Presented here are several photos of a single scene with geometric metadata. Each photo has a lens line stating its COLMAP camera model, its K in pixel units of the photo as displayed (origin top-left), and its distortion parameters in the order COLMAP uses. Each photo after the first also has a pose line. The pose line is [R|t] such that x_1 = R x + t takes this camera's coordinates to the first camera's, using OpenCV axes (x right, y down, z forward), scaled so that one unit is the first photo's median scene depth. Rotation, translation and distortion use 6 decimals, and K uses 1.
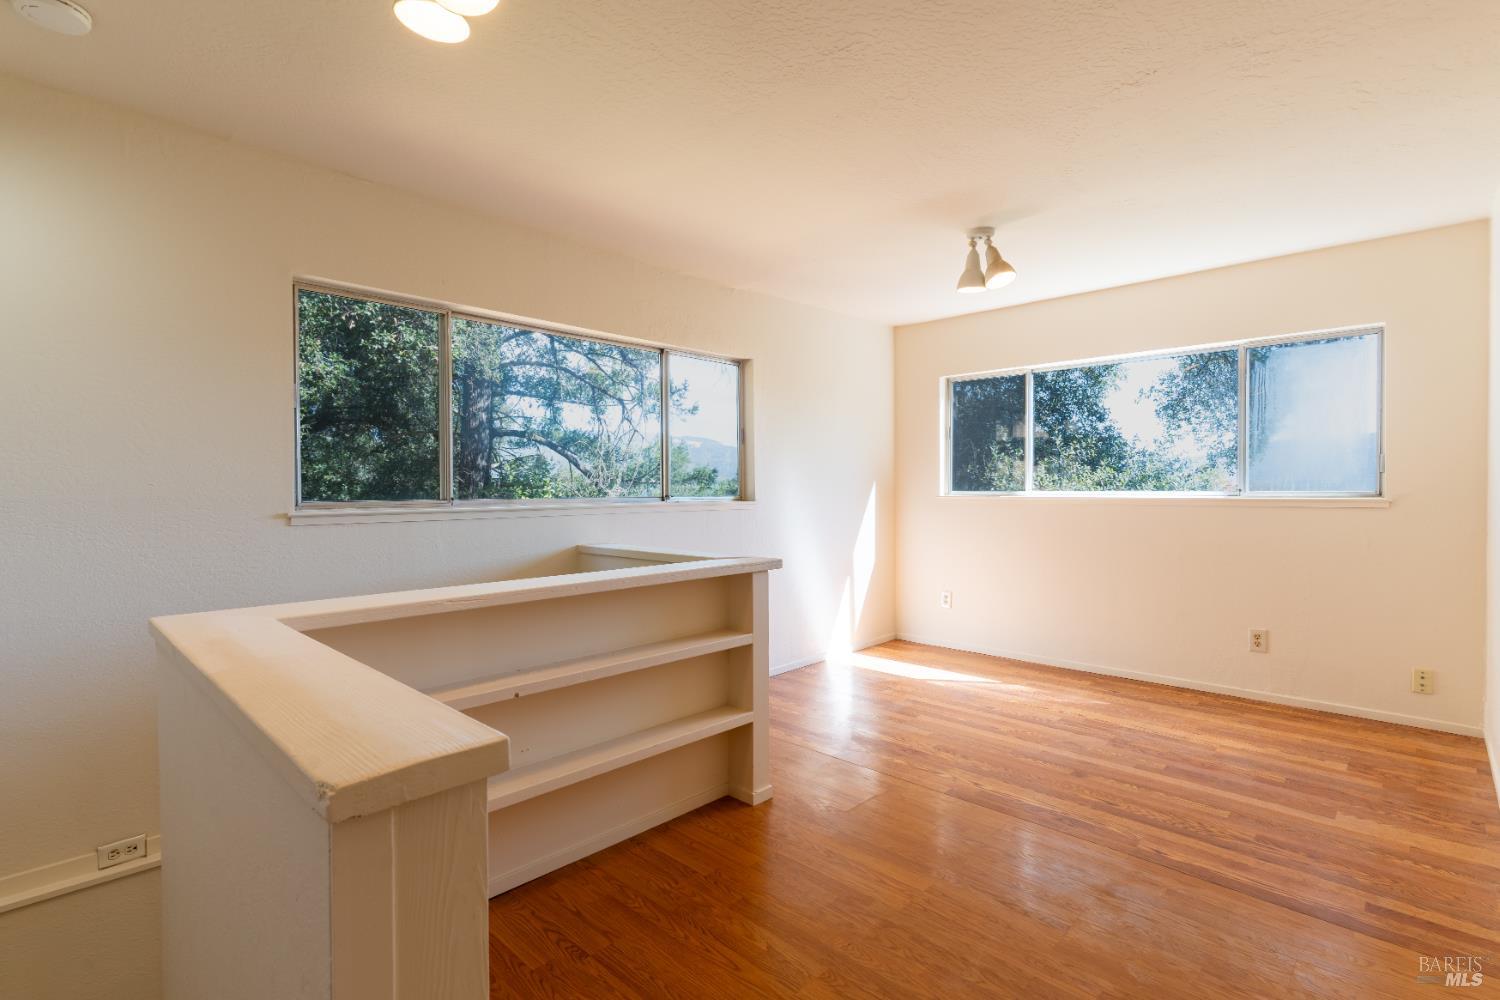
lens RADIAL K [[707.8, 0, 746.0], [0, 707.8, 496.7], [0, 0, 1]] dist [0.000679, 0.000329]
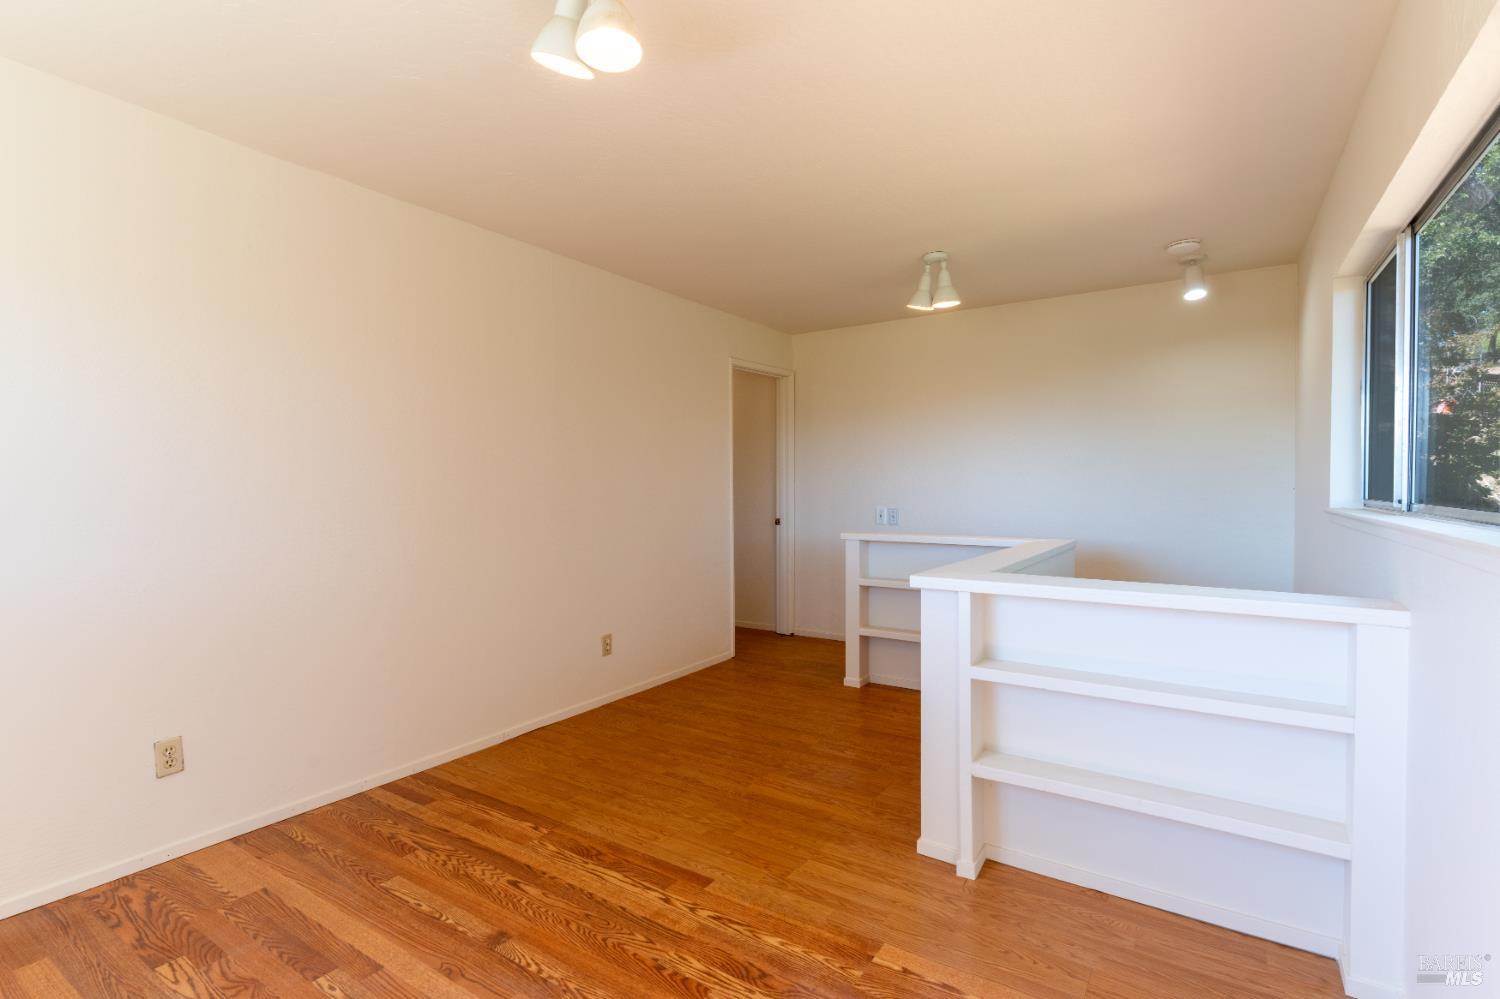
lens RADIAL K [[707.8, 0, 749.2], [0, 707.8, 495.8], [0, 0, 1]] dist [0.000679, 0.000329]
pose [[-0.982084, 0.012976, -0.187995, 0.410778], [0.008898, 0.999707, 0.022523, -0.020993], [0.188232, 0.020446, -0.981912, 1.881906]]
